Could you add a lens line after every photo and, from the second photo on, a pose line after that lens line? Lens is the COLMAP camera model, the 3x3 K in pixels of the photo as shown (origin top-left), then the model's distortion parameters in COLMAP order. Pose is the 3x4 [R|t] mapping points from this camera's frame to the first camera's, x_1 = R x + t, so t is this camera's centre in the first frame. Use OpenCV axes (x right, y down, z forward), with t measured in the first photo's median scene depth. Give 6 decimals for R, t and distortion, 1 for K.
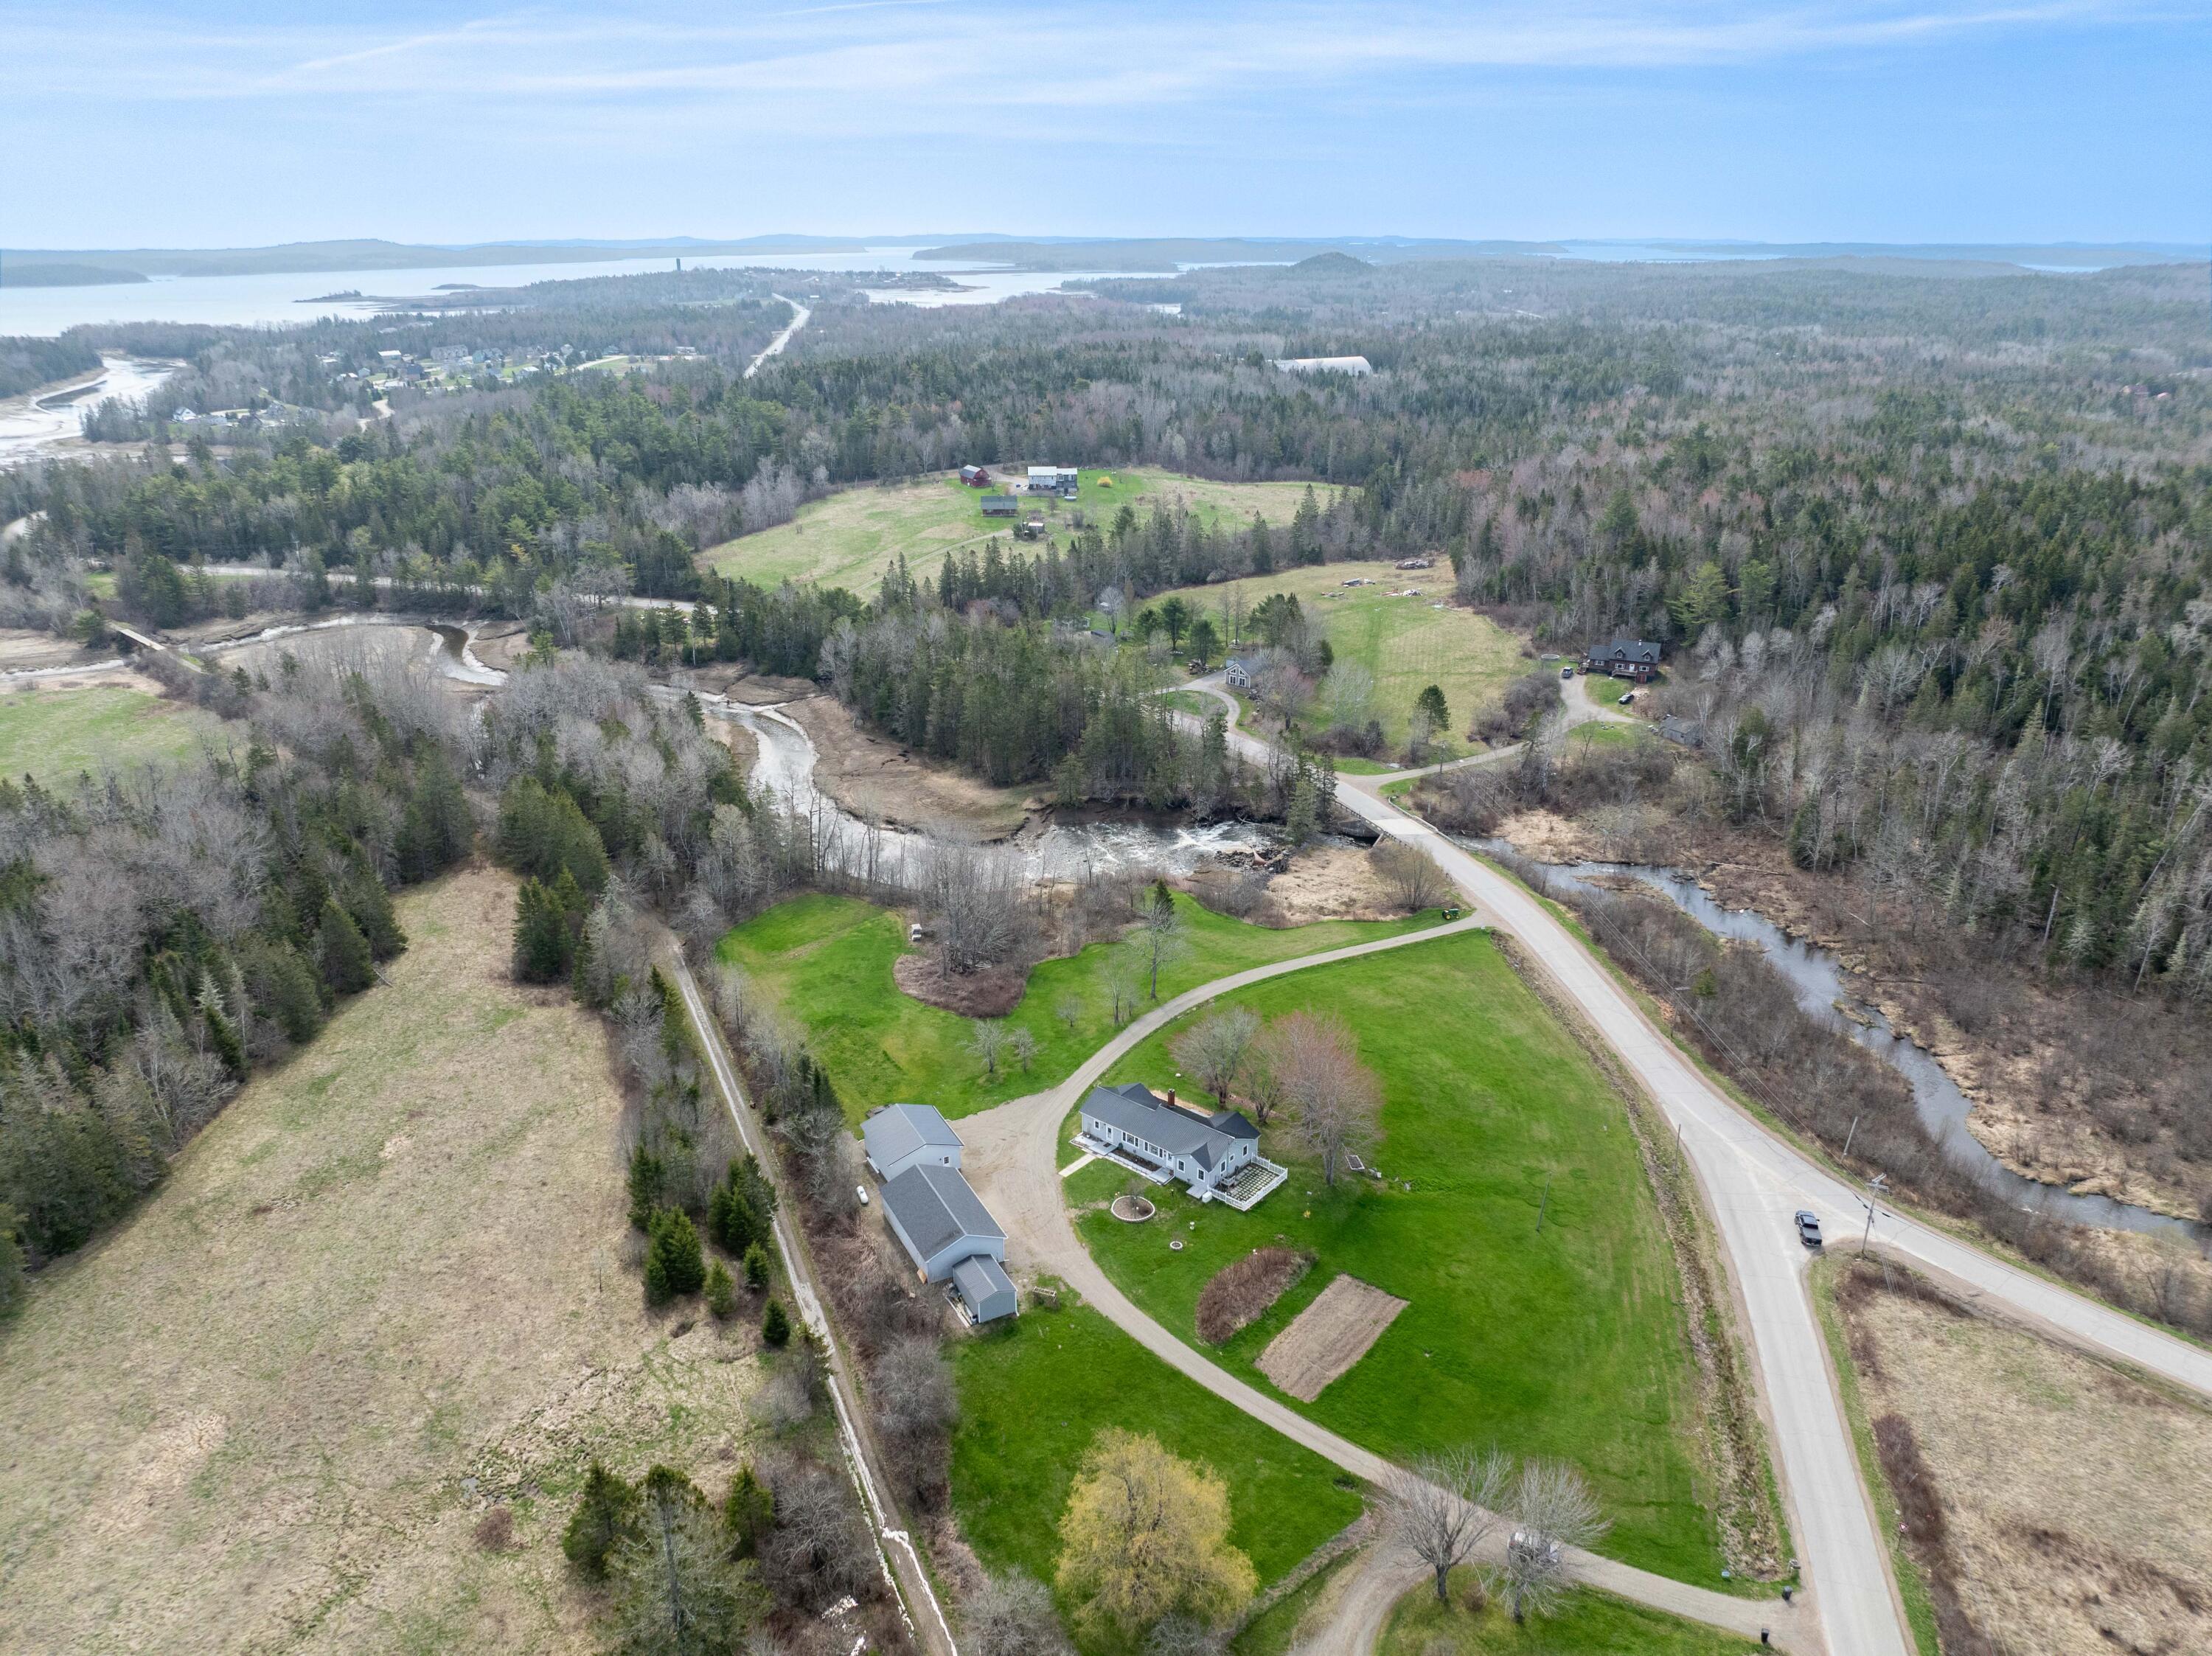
lens RADIAL K [[1552.9, 0, 1106.0], [0, 1552.9, 828.0], [0, 0, 1]] dist [-0.024563, -0.021819]
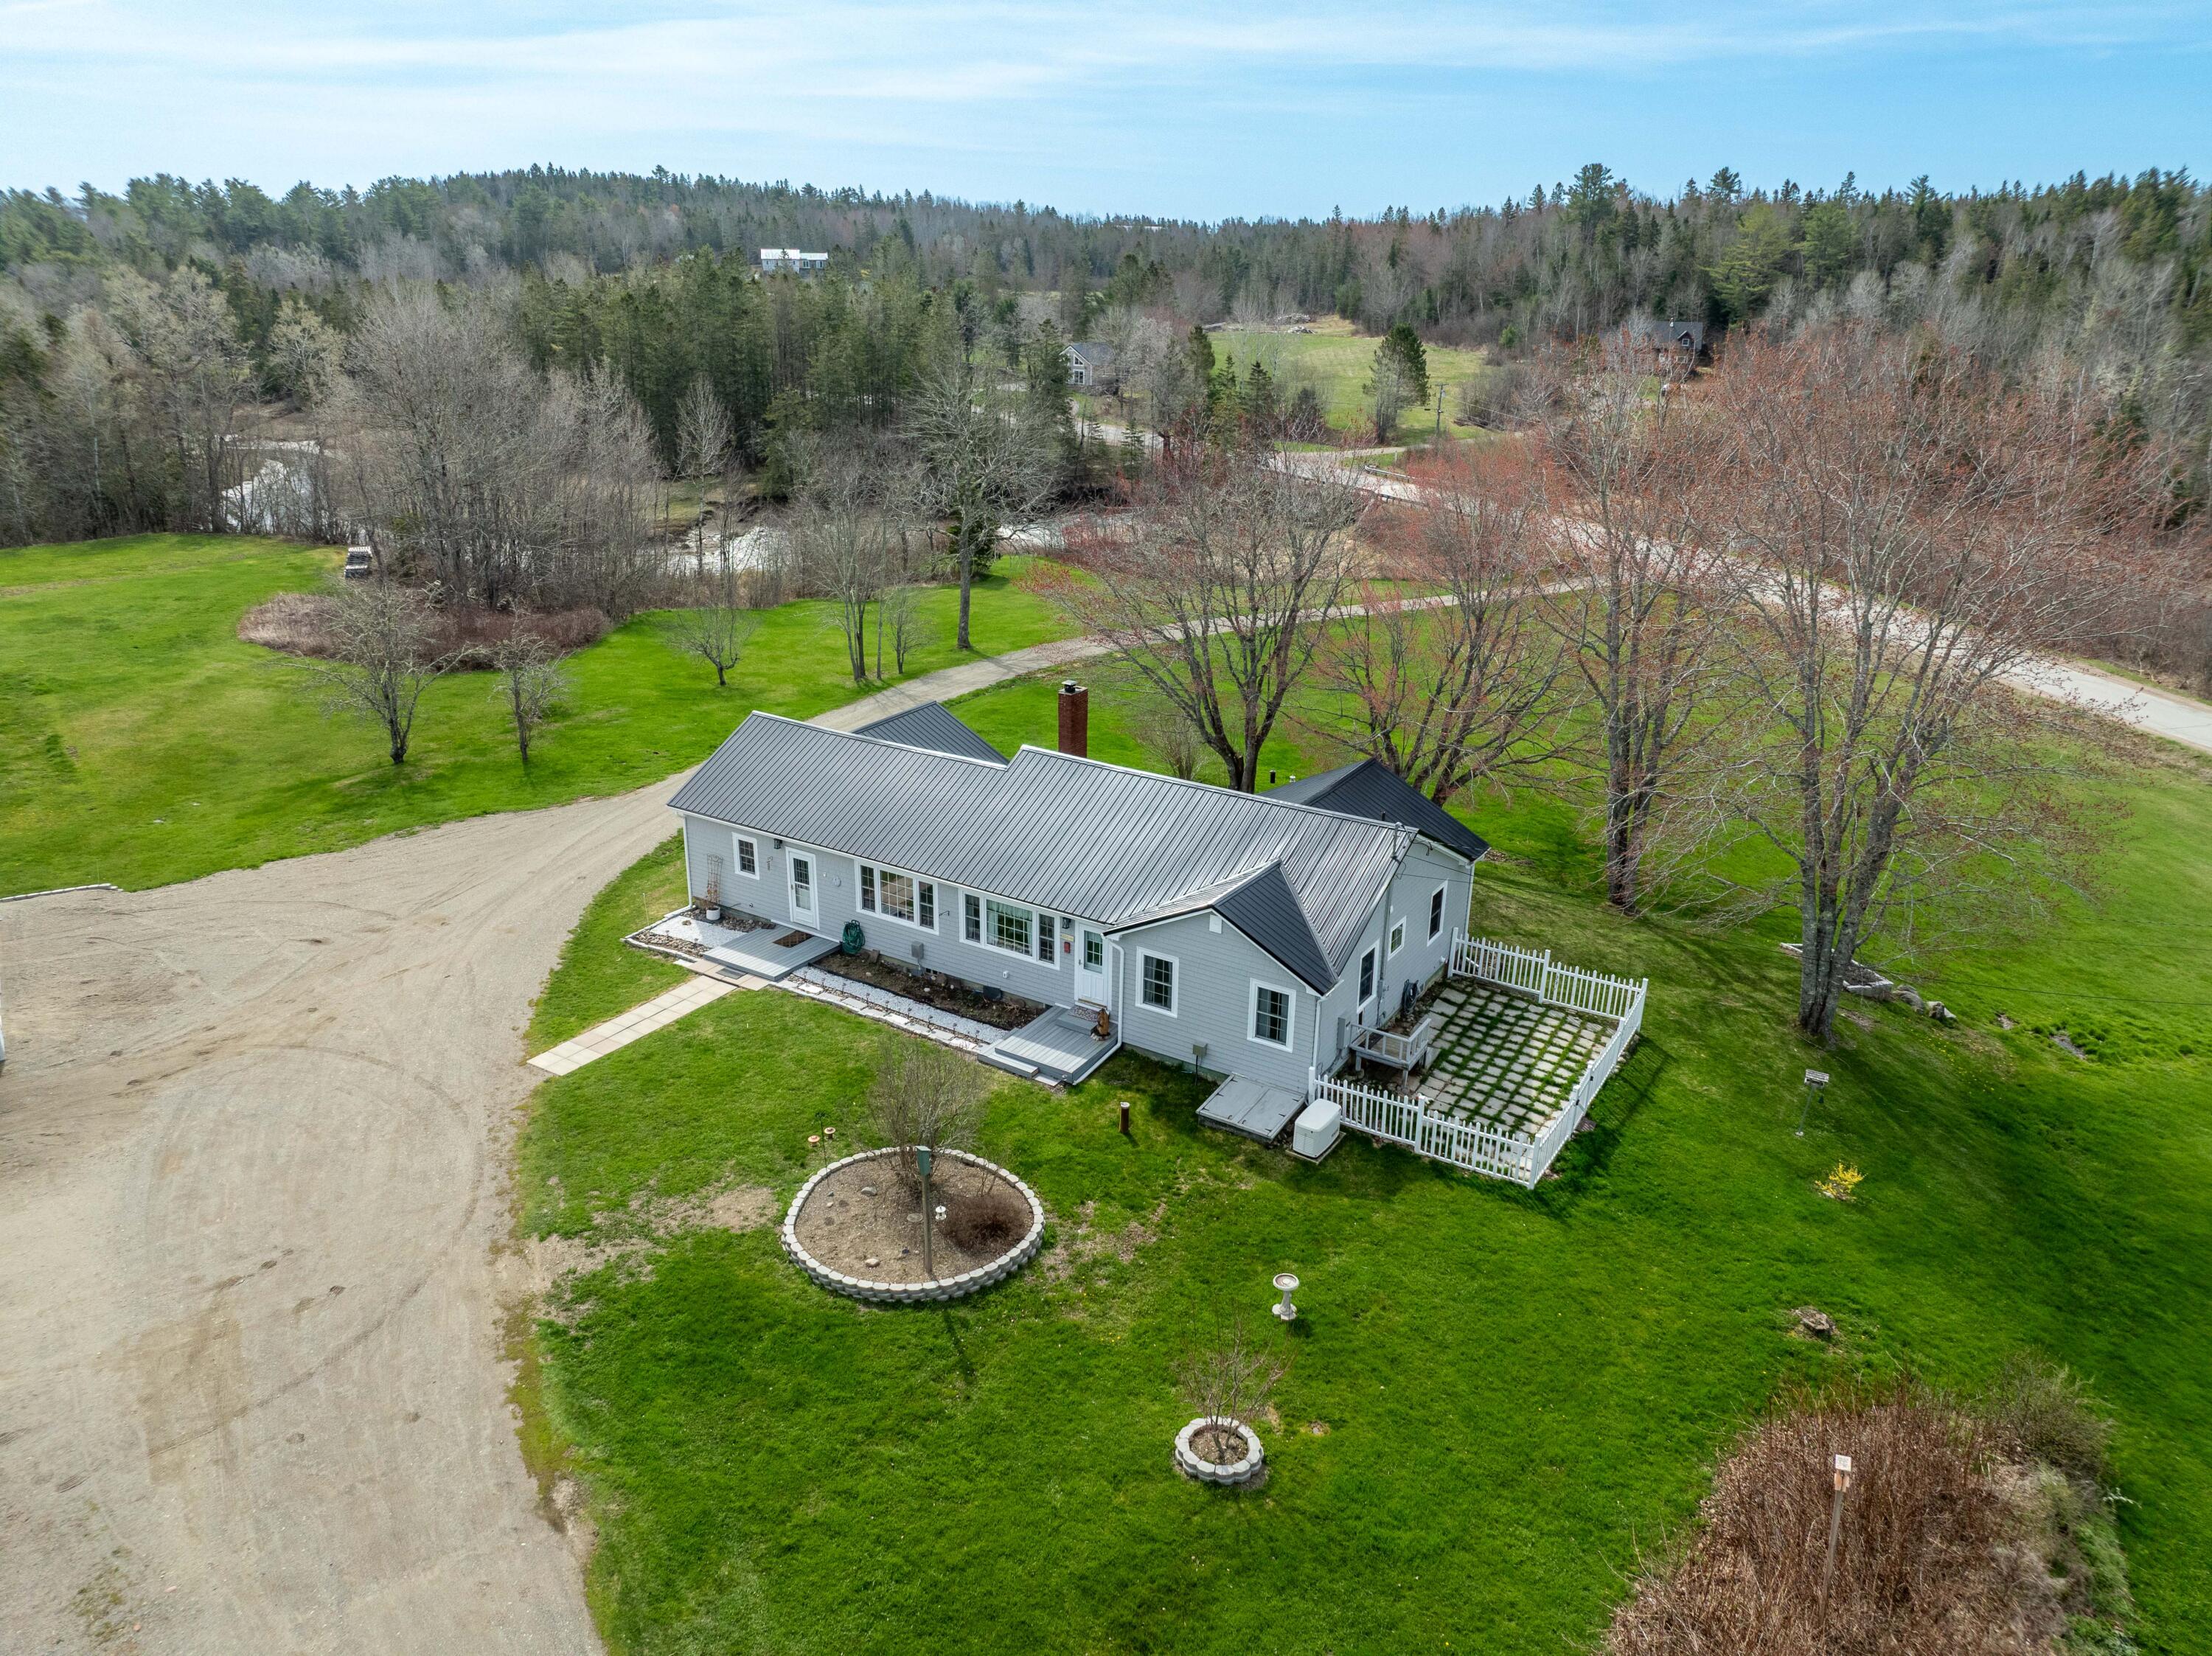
lens RADIAL K [[1559.2, 0, 1107.4], [0, 1559.2, 824.5], [0, 0, 1]] dist [-0.040483, 0.007169]
pose [[0.990133, -0.032114, 0.136400, 0.010437], [0.033571, 0.999401, -0.008392, 0.130164], [-0.136048, 0.012888, 0.990618, 0.526395]]
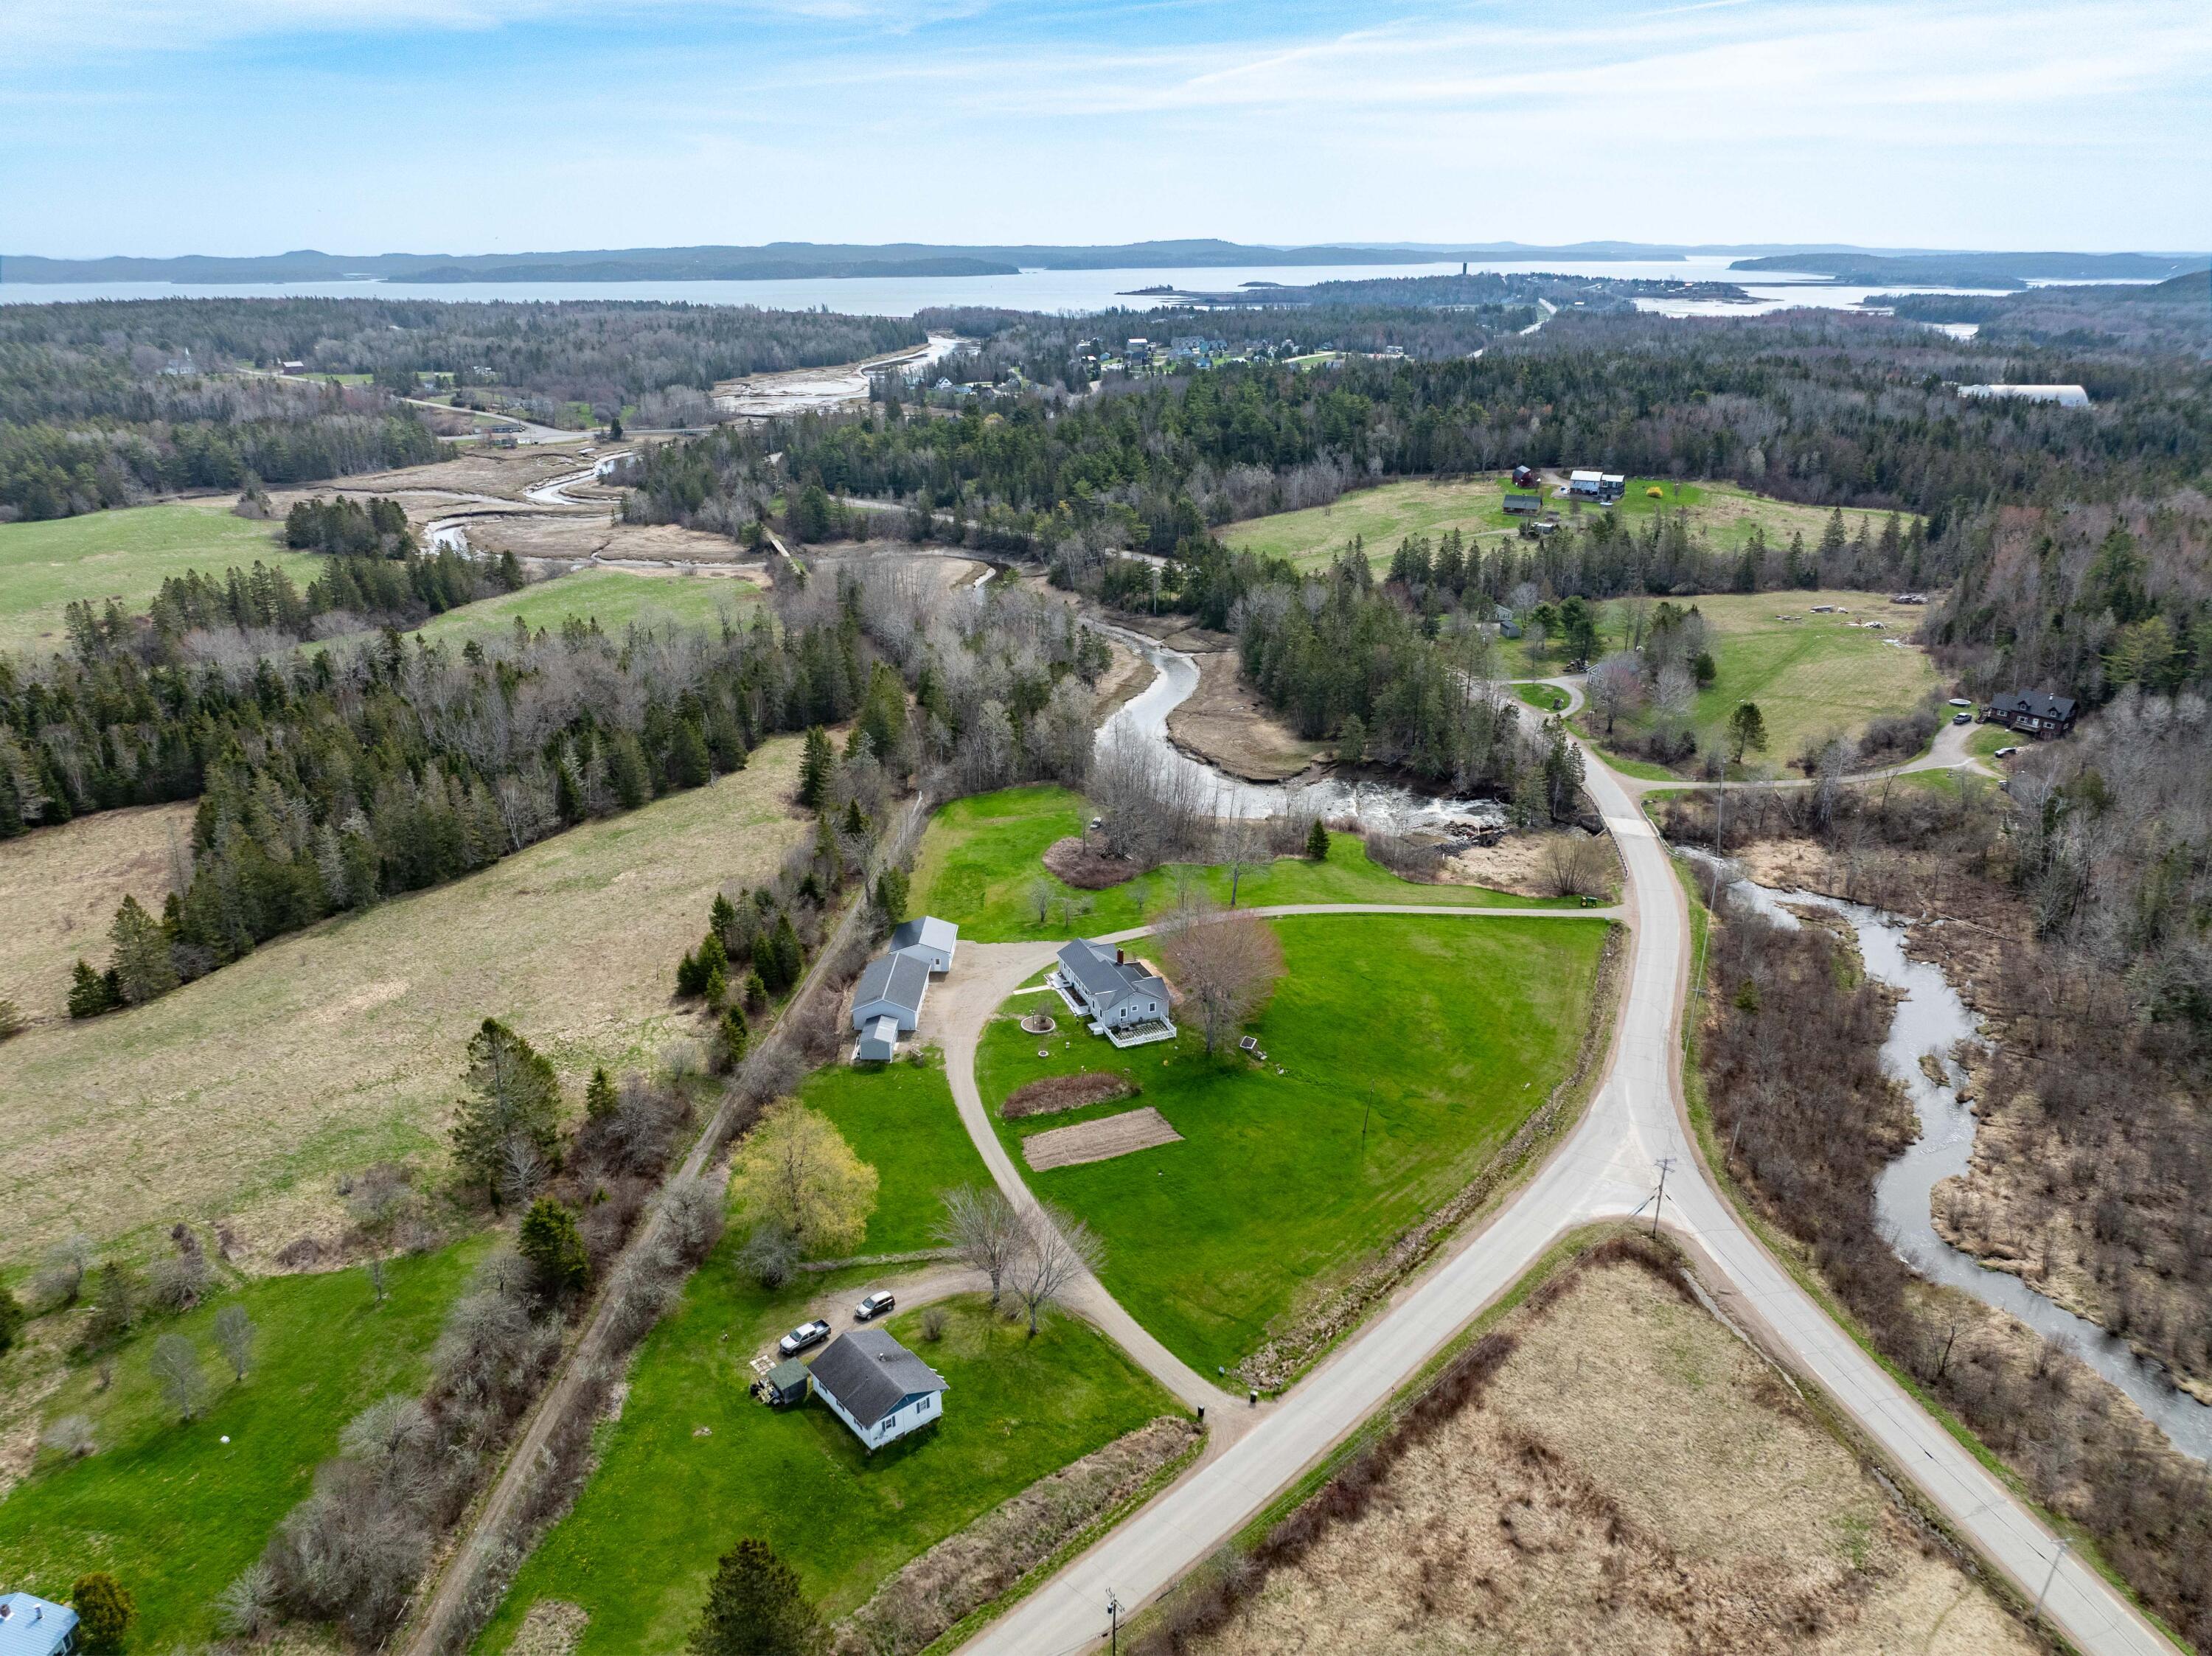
lens RADIAL K [[1552.9, 0, 1106.0], [0, 1552.9, 828.0], [0, 0, 1]] dist [-0.024563, -0.021819]
pose [[0.880524, 0.168236, -0.443142, 0.373860], [-0.169584, 0.984824, 0.036918, 0.022975], [0.442627, 0.042642, 0.895691, -0.058969]]
